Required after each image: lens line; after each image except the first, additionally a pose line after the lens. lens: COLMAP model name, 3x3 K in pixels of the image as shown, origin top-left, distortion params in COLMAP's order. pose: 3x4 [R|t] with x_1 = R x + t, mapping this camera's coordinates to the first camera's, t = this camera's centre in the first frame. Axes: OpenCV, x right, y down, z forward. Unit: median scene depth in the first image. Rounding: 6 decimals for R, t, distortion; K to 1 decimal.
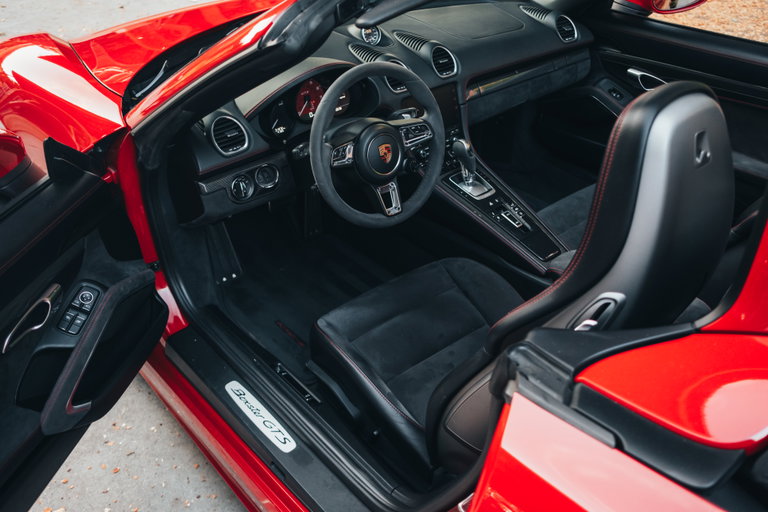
lens RADIAL K [[733.1, 0, 386.5], [0, 733.1, 260.9], [0, 0, 1]] dist [-0.066863, 0.173766]
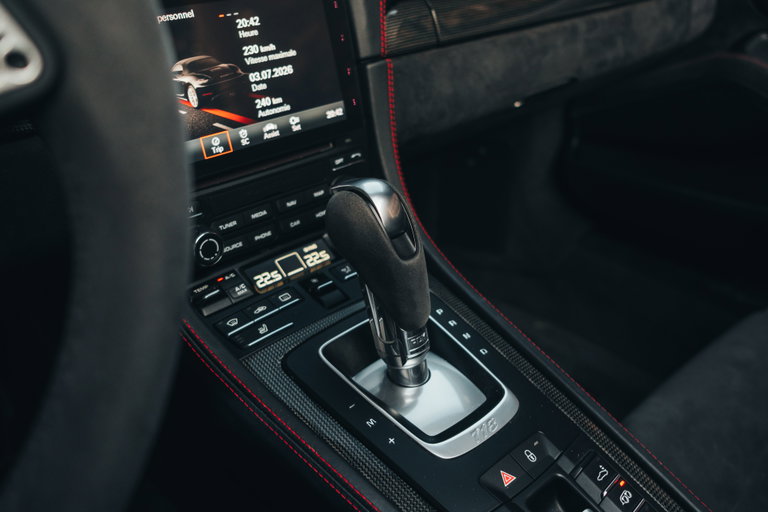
lens RADIAL K [[733.1, 0, 386.5], [0, 733.1, 260.9], [0, 0, 1]] dist [-0.066863, 0.173766]
pose [[0.997825, -0.022522, 0.061954, 0.088333], [0.028862, 0.994218, -0.103425, -0.109351], [-0.059267, 0.104988, 0.992706, 0.720520]]
